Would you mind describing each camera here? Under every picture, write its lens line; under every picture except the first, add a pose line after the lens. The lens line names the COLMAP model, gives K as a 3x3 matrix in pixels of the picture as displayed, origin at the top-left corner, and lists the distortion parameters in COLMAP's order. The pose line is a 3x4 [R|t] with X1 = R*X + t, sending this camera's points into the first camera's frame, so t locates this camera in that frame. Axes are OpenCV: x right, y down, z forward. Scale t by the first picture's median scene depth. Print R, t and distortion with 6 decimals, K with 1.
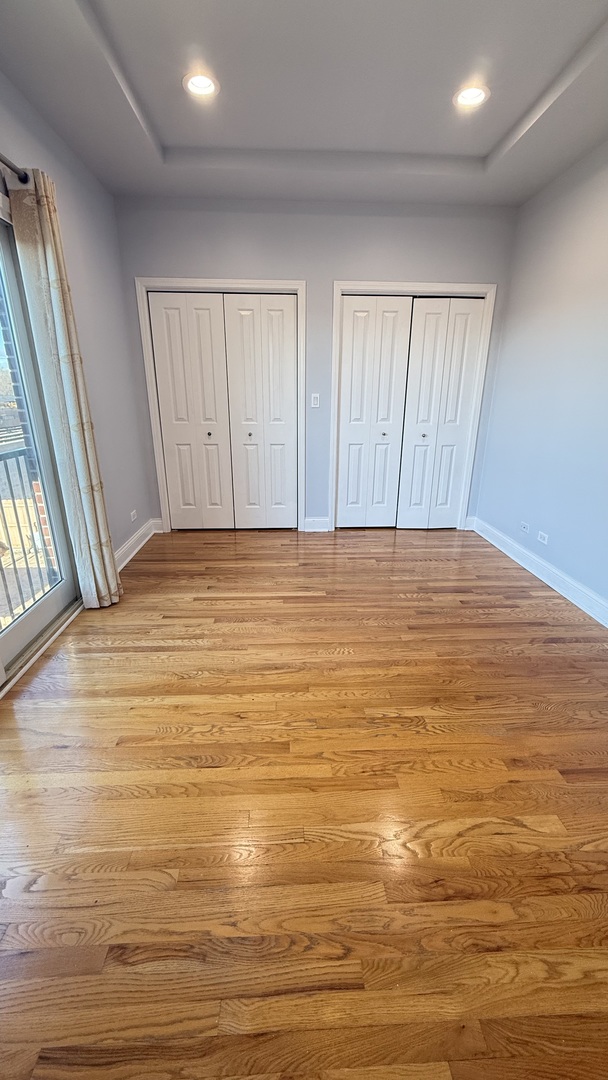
lens RADIAL K [[430.4, 0, 303.6], [0, 430.4, 539.2], [0, 0, 1]] dist [-0.000642, 0.000377]
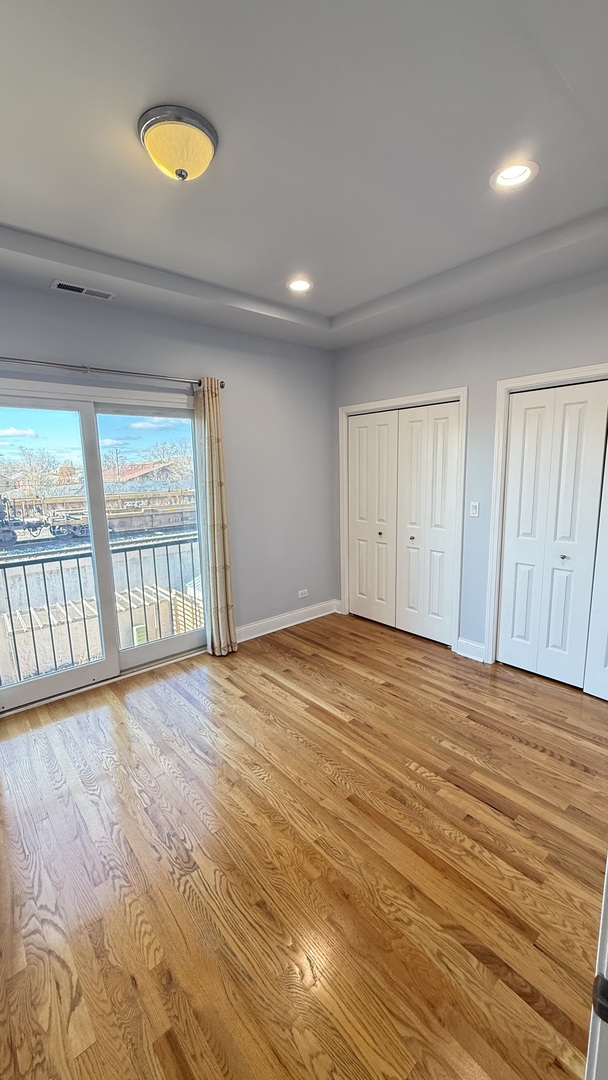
lens RADIAL K [[430.4, 0, 303.6], [0, 430.4, 539.2], [0, 0, 1]] dist [-0.000642, 0.000377]
pose [[0.611514, 0.111398, -0.783352, 0.608449], [-0.234884, 0.970968, -0.045281, -0.168766], [0.755566, 0.211687, 0.619926, 0.246915]]
